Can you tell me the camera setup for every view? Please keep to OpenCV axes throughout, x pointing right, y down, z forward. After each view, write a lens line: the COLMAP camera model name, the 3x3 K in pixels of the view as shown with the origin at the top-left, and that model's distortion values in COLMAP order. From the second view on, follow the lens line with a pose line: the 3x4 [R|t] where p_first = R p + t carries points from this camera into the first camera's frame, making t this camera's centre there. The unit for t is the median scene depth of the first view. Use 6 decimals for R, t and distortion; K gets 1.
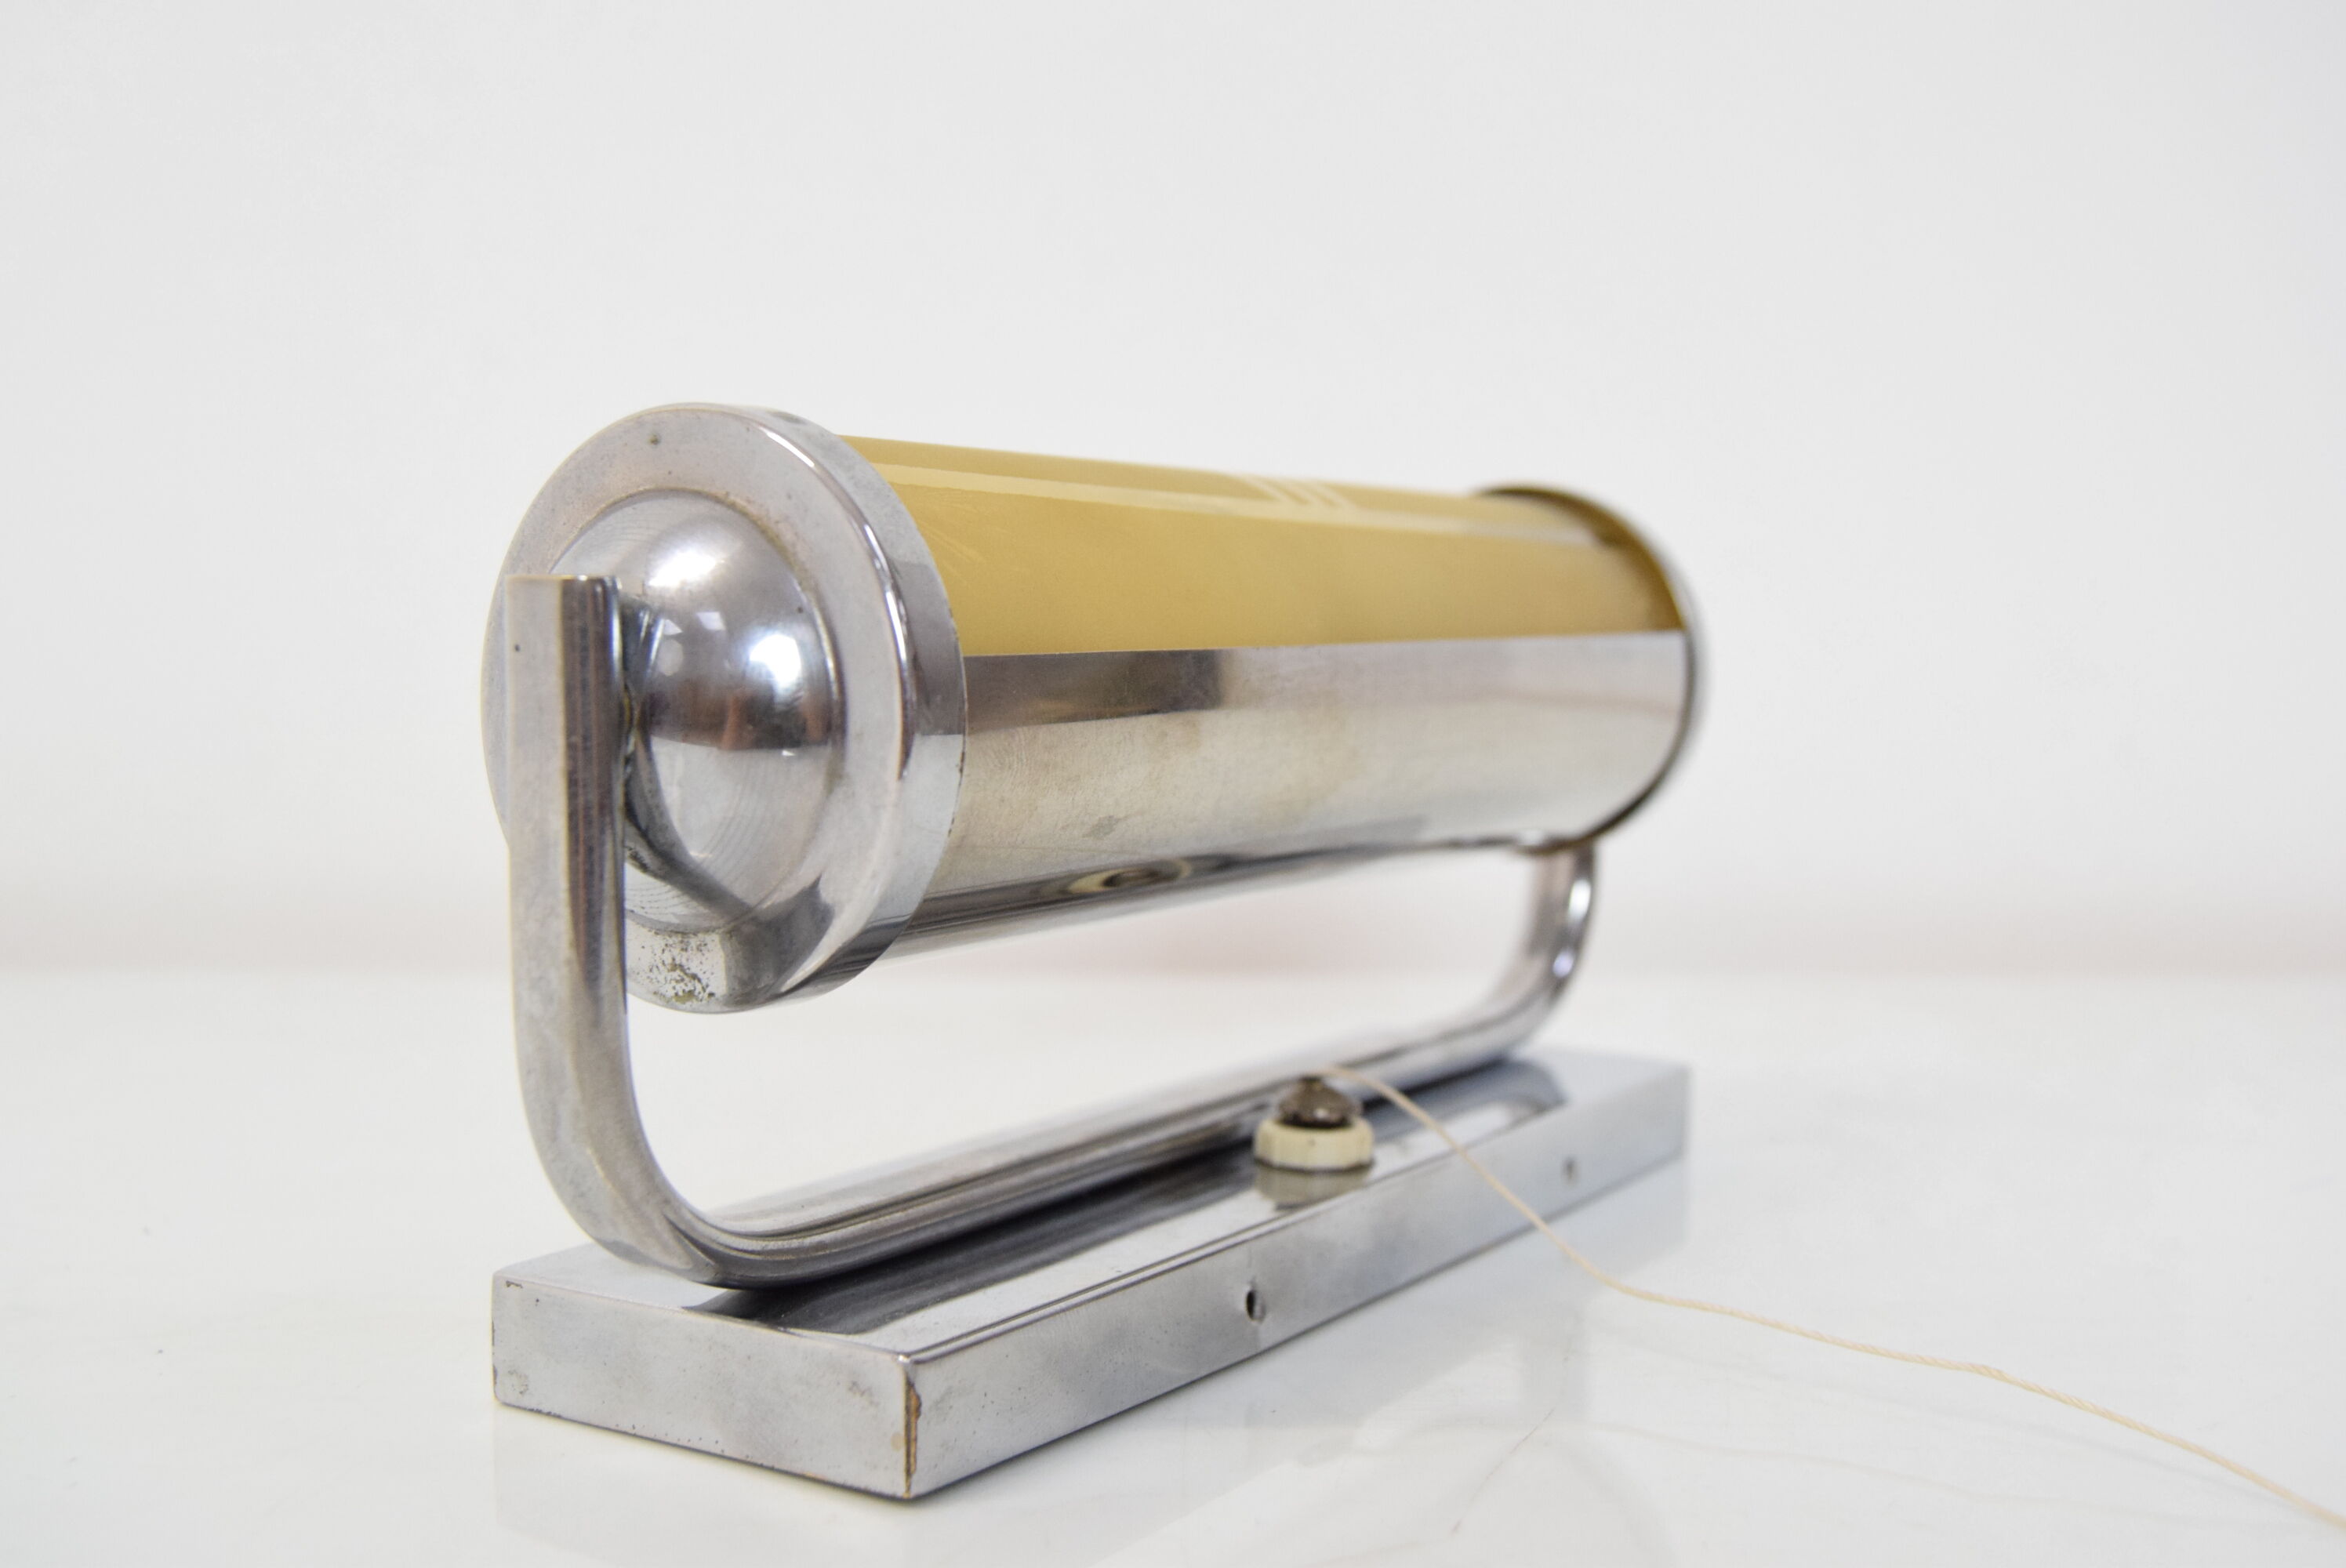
lens RADIAL K [[2536.6, 0, 1173.0], [0, 2536.6, 784.0], [0, 0, 1]] dist [-0.009963, 0.002953]
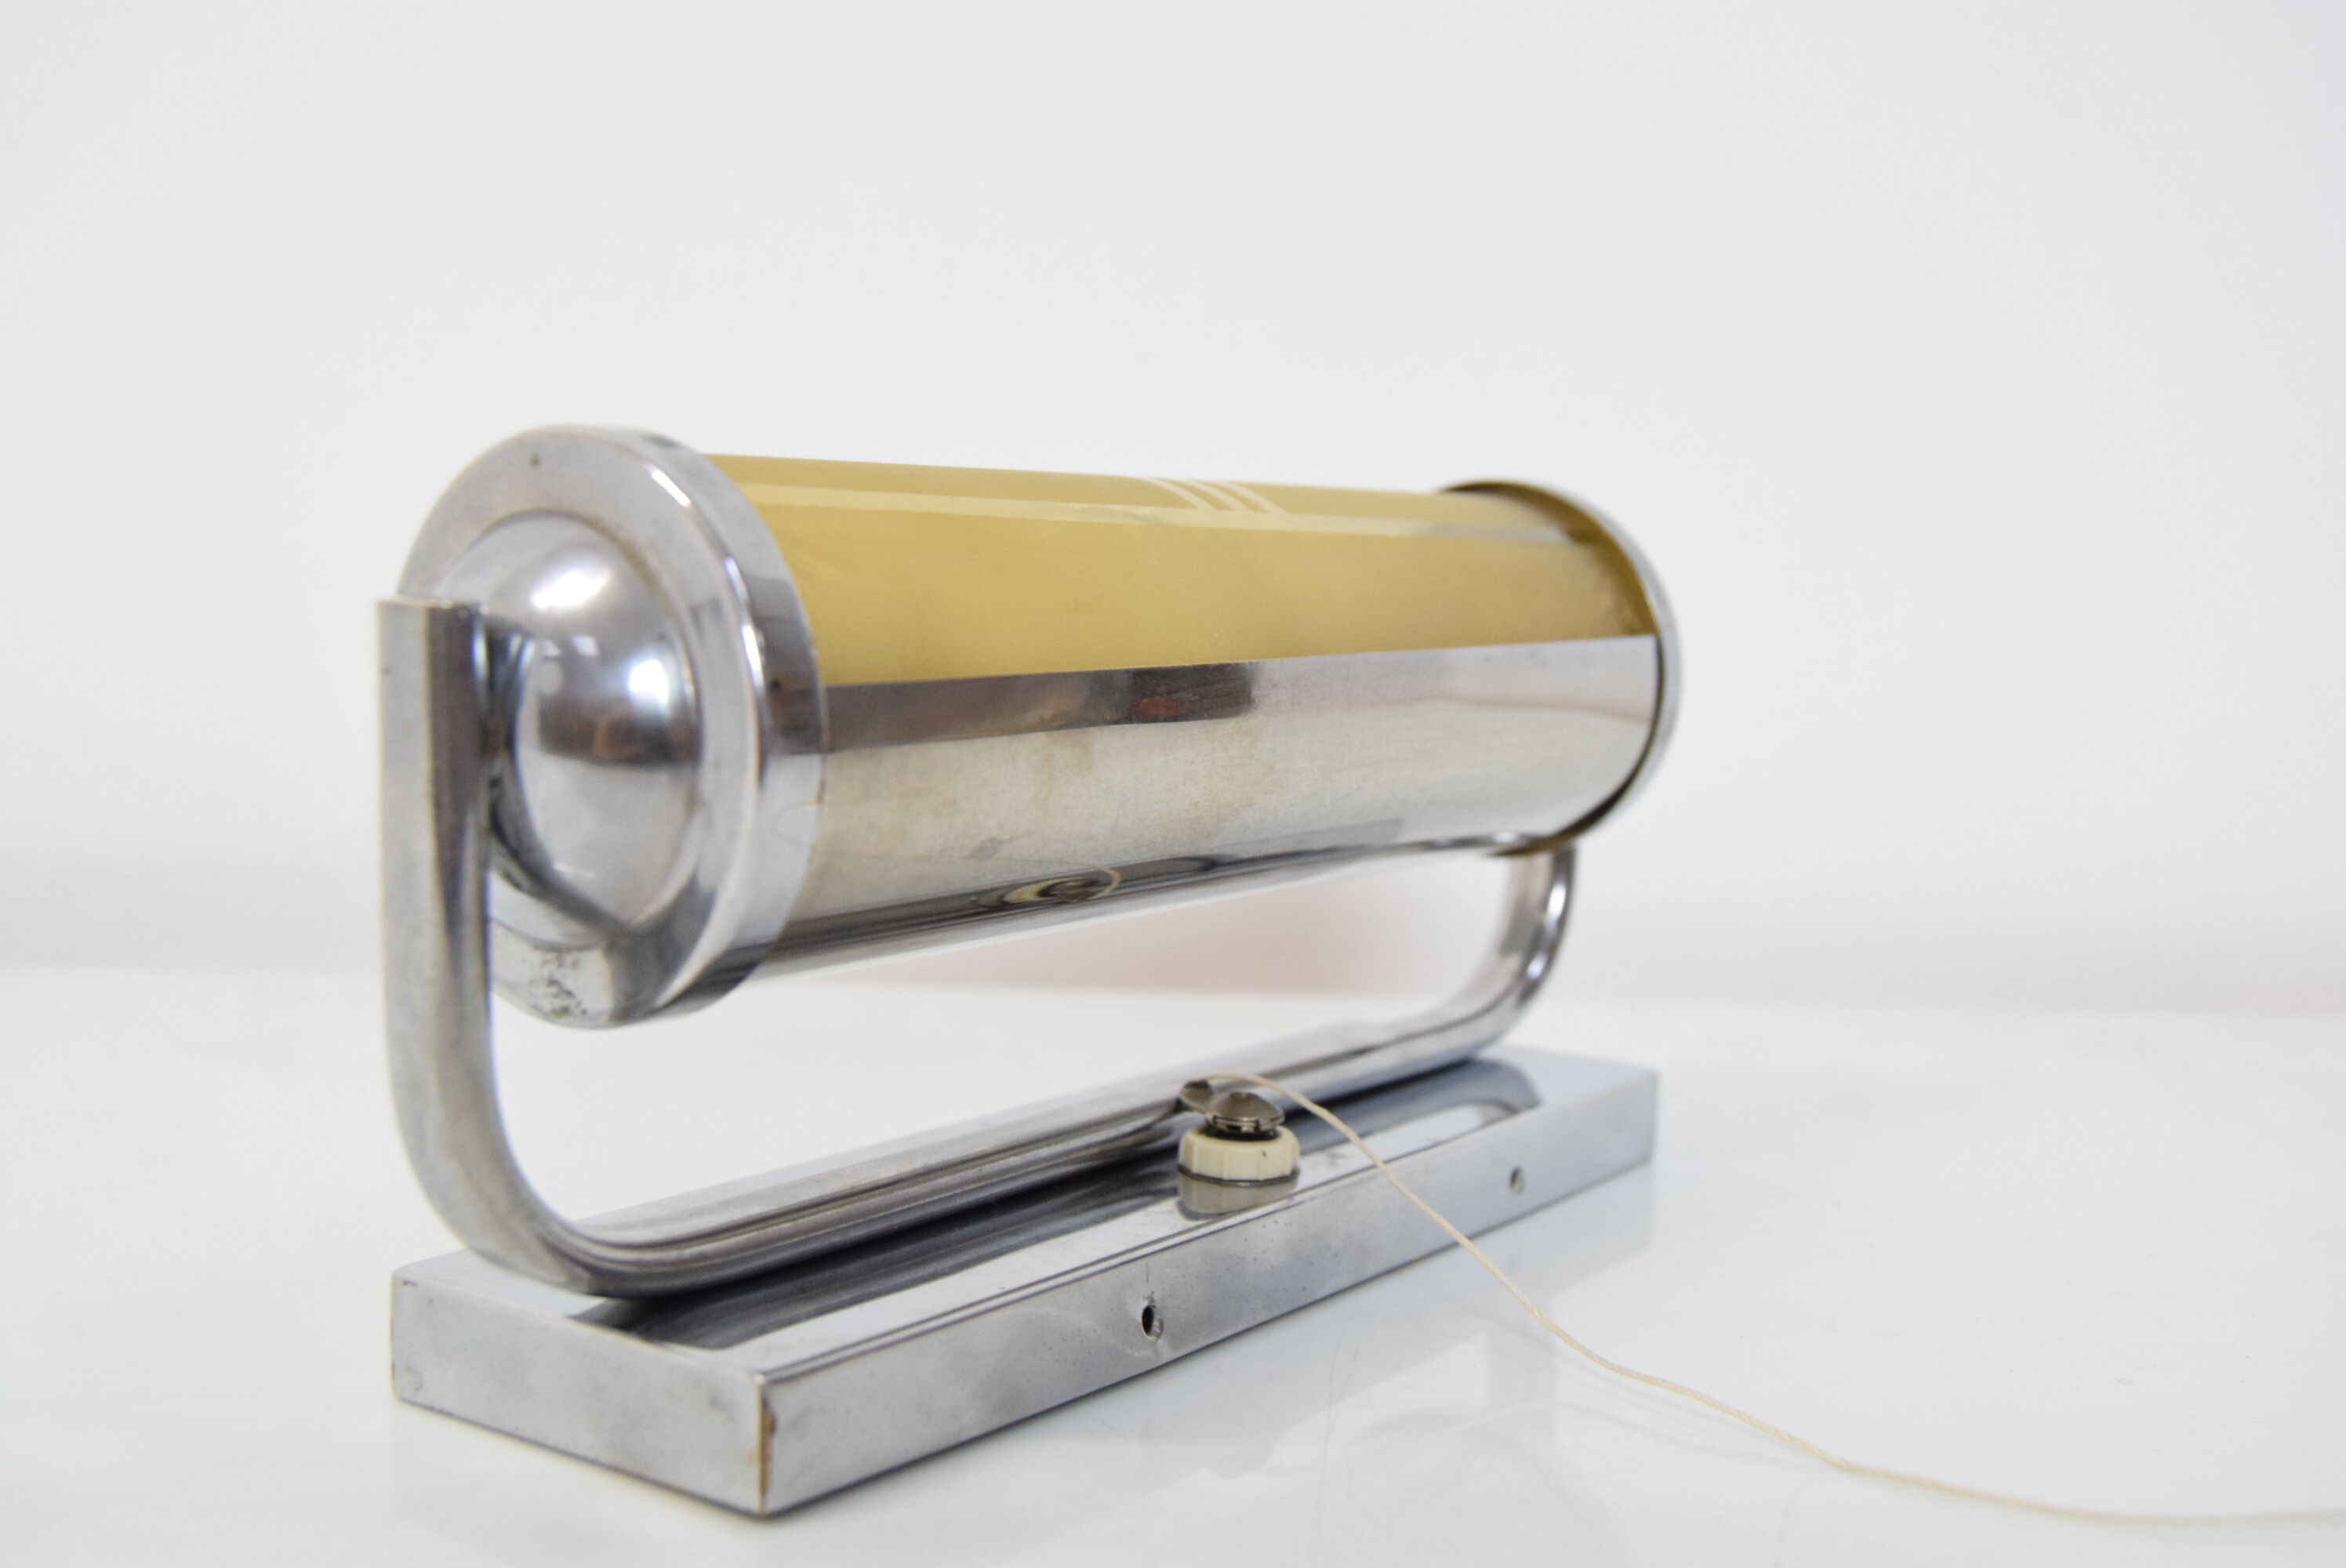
lens RADIAL K [[2536.6, 0, 1173.0], [0, 2536.6, 784.0], [0, 0, 1]] dist [-0.009963, 0.002953]
pose [[0.997607, 0.017986, -0.066752, 0.112769], [-0.015935, 0.999388, 0.031130, -0.041055], [0.067271, -0.029992, 0.997284, 0.008185]]
